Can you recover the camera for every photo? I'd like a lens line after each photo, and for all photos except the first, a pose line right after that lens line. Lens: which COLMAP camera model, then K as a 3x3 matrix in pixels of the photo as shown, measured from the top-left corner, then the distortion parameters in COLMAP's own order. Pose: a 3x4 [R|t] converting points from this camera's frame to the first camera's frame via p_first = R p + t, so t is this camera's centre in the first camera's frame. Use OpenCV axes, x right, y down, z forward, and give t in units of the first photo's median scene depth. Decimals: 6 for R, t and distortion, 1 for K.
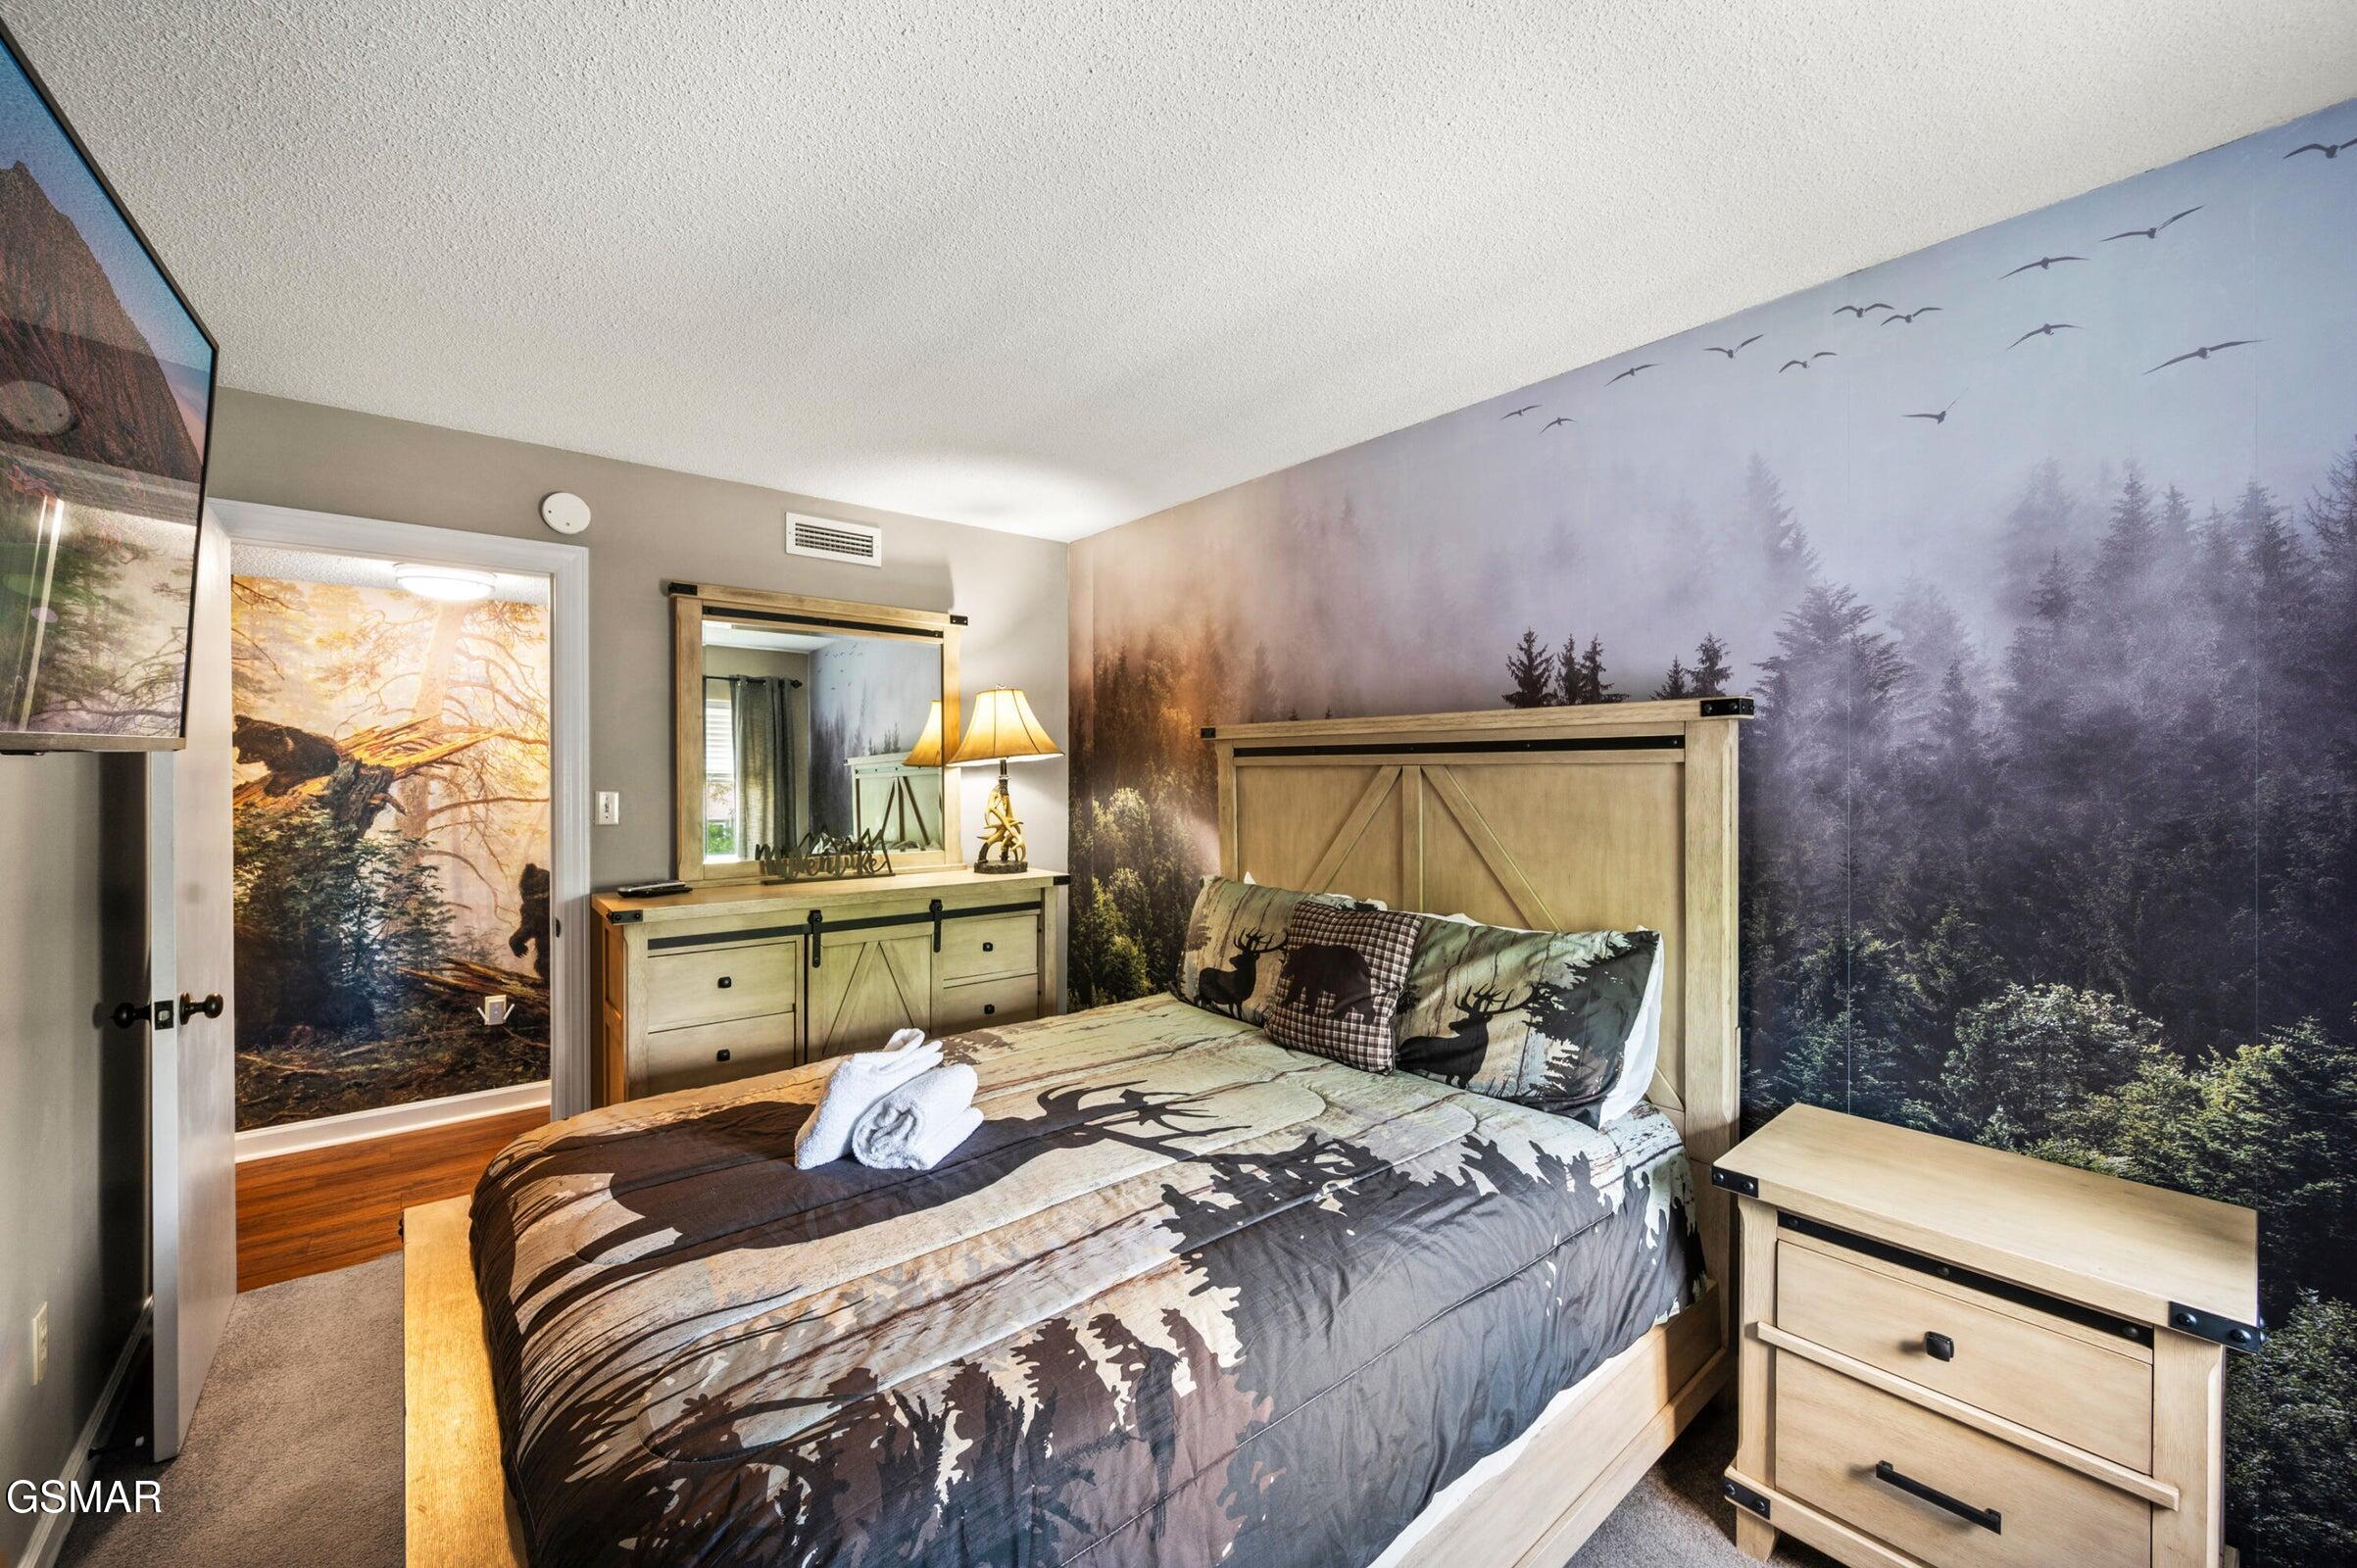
lens RADIAL K [[940.0, 0, 1190.1], [0, 940.0, 785.8], [0, 0, 1]] dist [-0.000289, -0.000146]
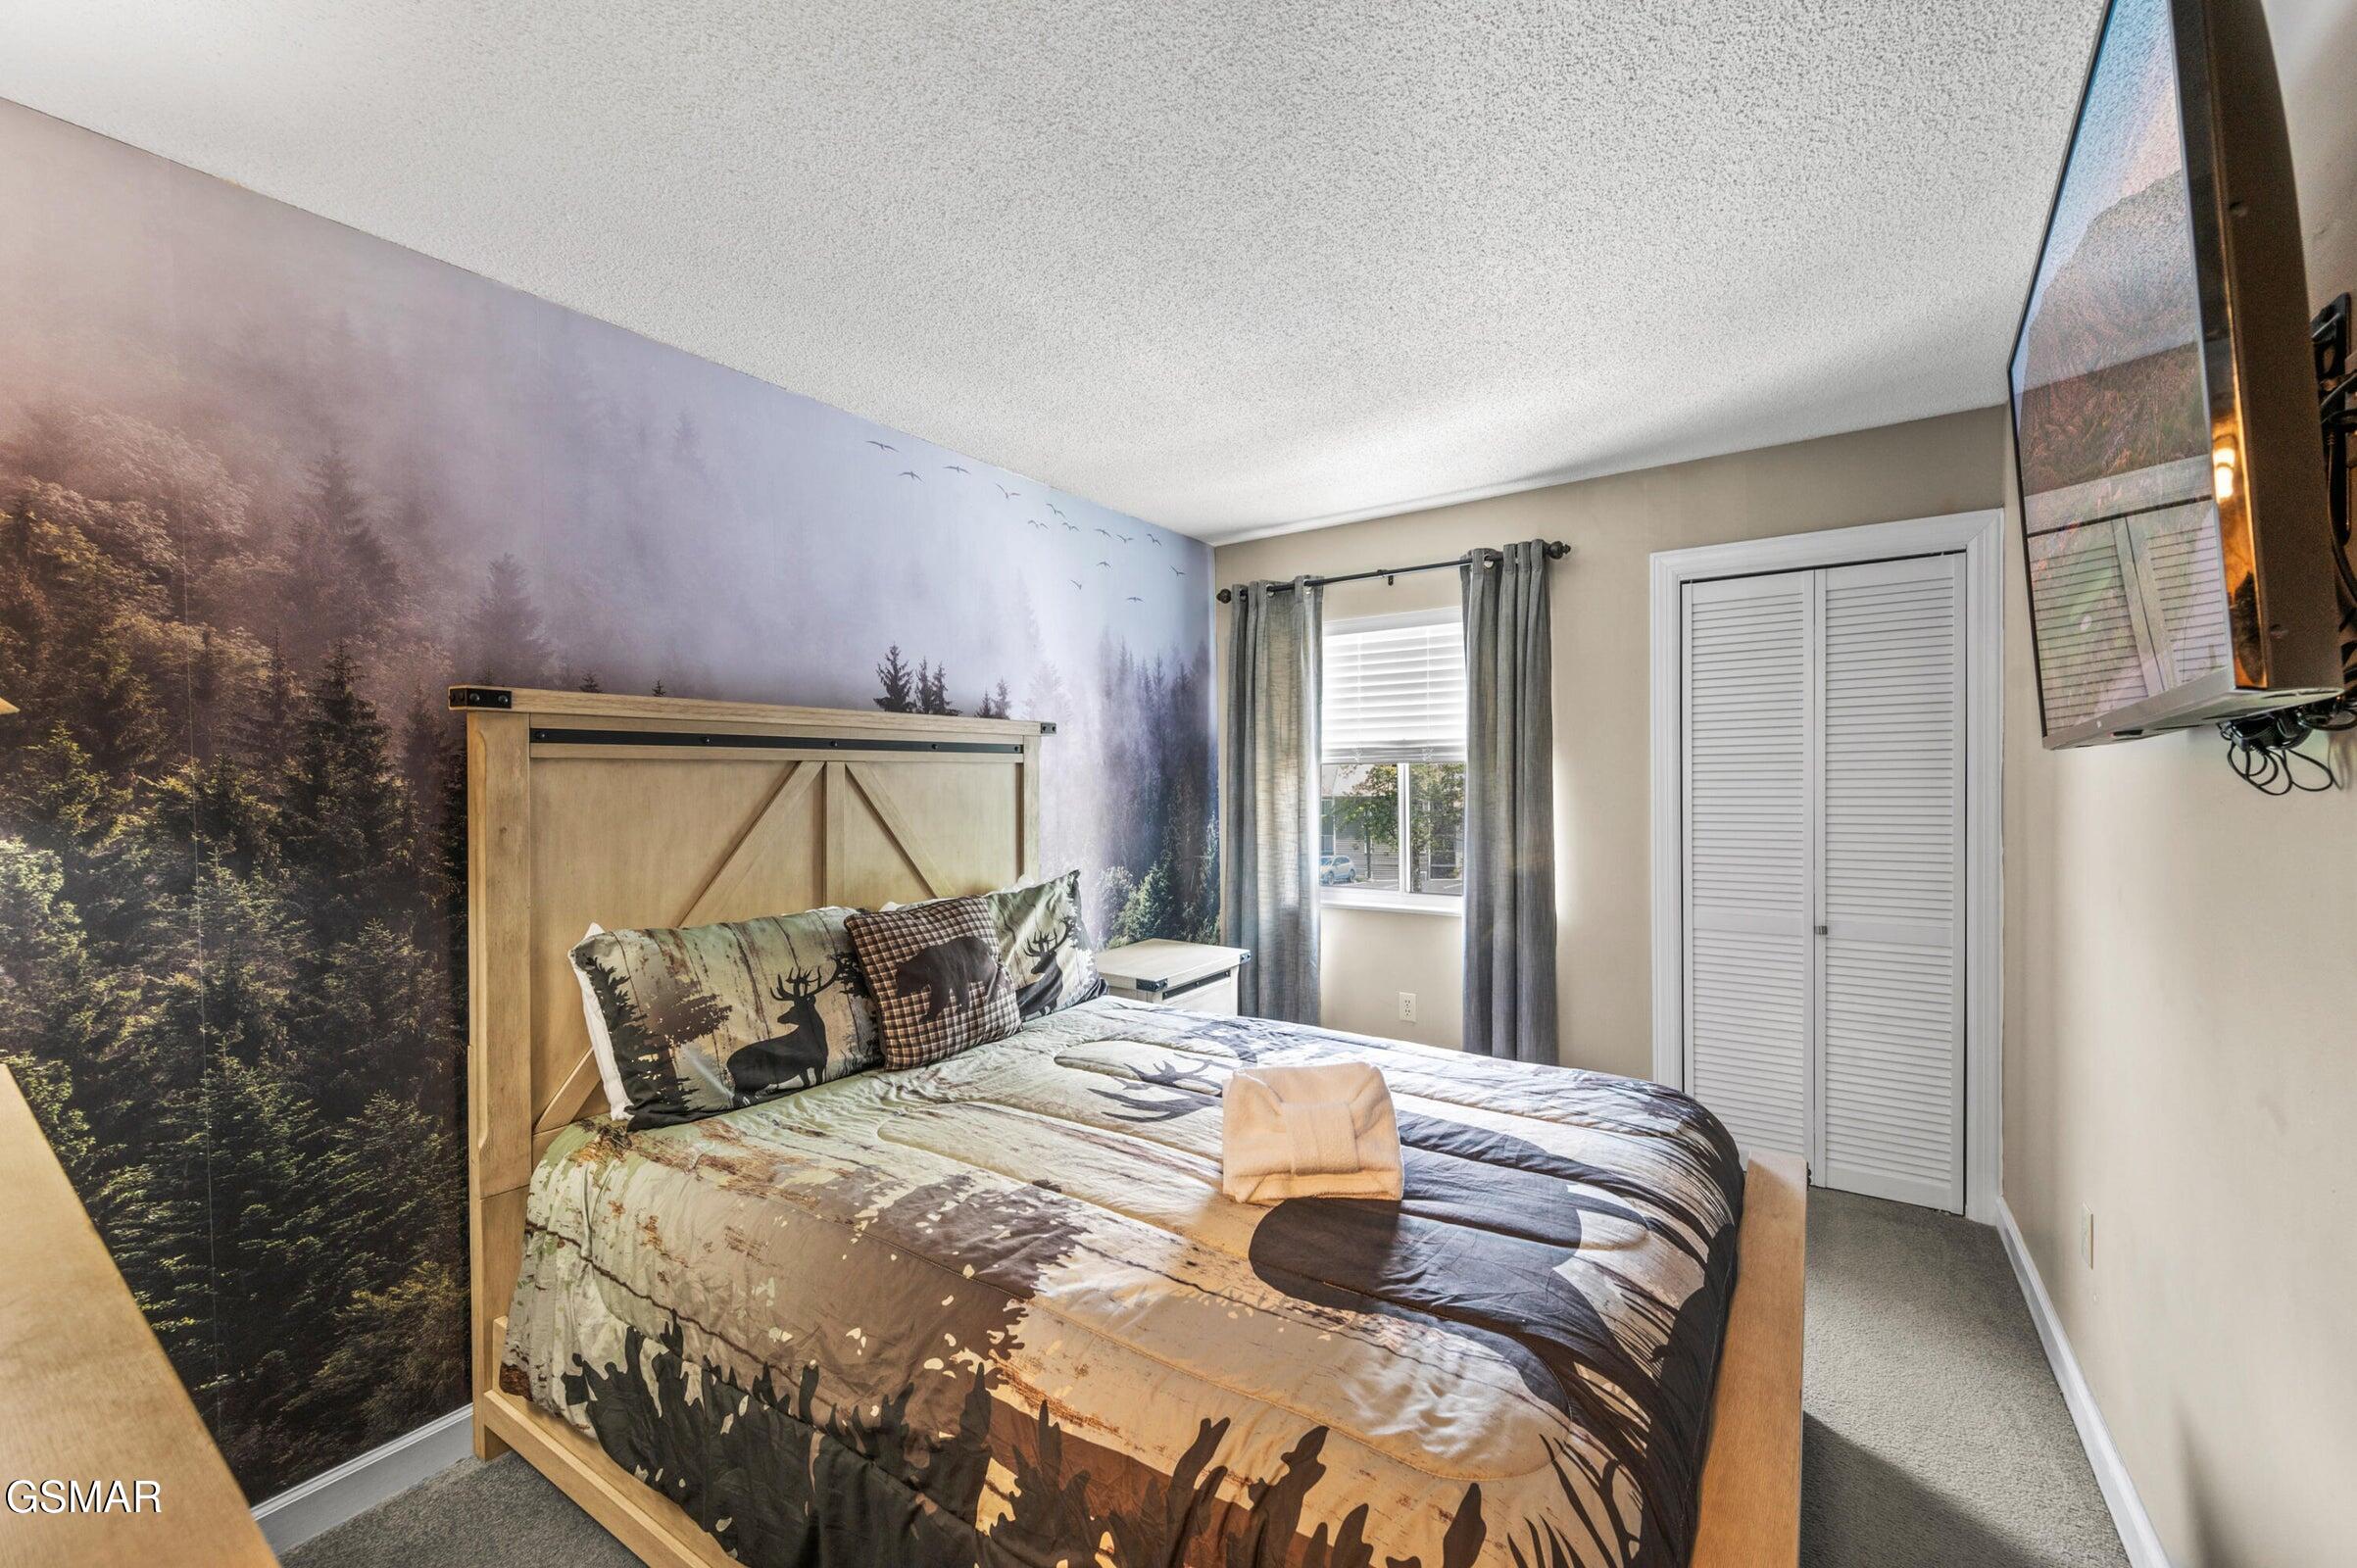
lens RADIAL K [[940.0, 0, 1190.1], [0, 940.0, 785.8], [0, 0, 1]] dist [-0.000289, -0.000146]
pose [[-0.283054, -0.009065, 0.959061, -0.838432], [0.020357, 0.999673, 0.015457, -0.004884], [-0.958888, 0.023899, -0.282777, 0.988132]]
